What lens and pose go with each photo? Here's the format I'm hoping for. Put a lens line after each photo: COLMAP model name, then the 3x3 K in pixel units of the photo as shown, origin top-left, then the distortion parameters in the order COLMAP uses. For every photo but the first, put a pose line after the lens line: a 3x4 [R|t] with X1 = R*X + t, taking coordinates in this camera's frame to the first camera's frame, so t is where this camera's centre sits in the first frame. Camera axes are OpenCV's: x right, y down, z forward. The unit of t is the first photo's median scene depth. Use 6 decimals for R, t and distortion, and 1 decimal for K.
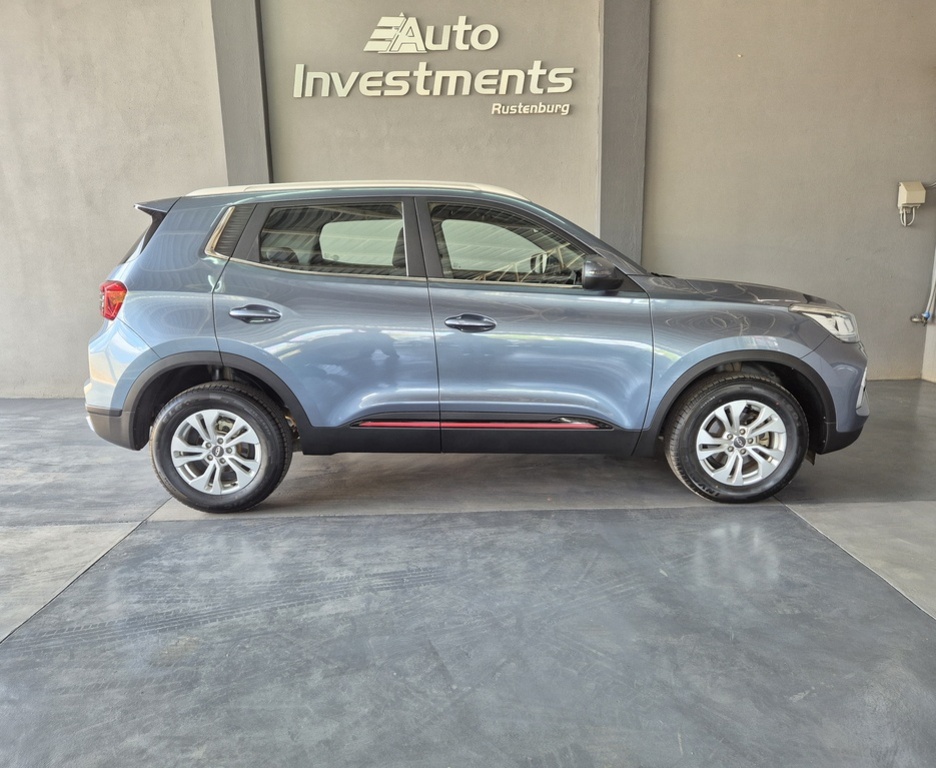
lens RADIAL K [[747.0, 0, 489.1], [0, 747.0, 429.5], [0, 0, 1]] dist [0.001863, -0.005072]
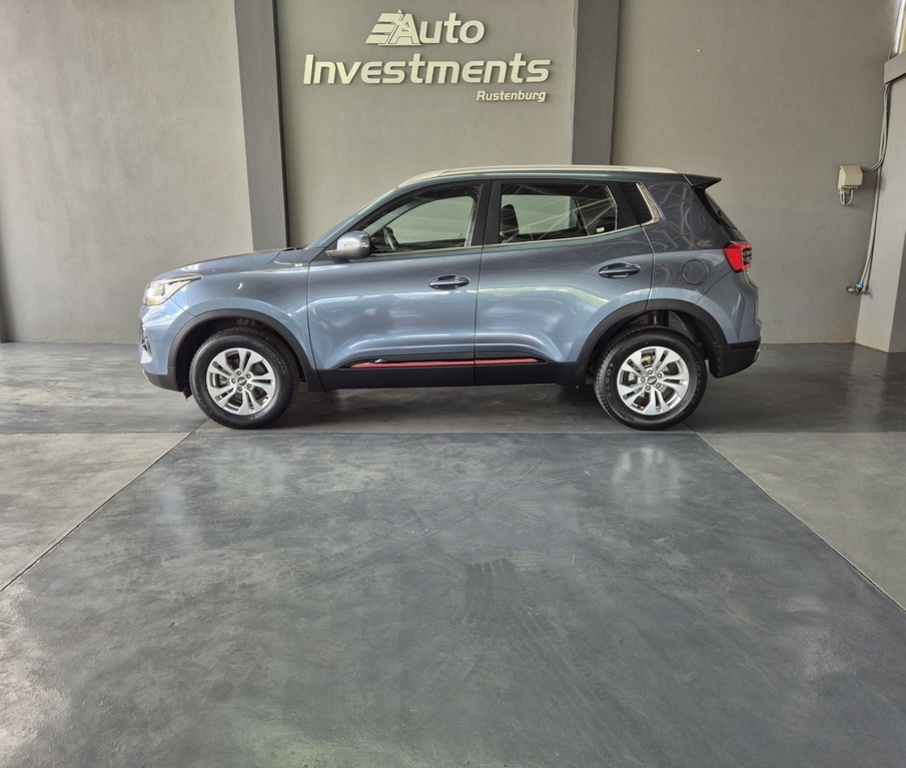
lens RADIAL K [[772.3, 0, 451.9], [0, 772.3, 427.6], [0, 0, 1]] dist [0.010464, -0.004670]
pose [[0.999069, 0.025474, -0.034830, 0.019869], [-0.024310, 0.999144, 0.033460, 0.036528], [0.035653, -0.032582, 0.998833, -0.196039]]
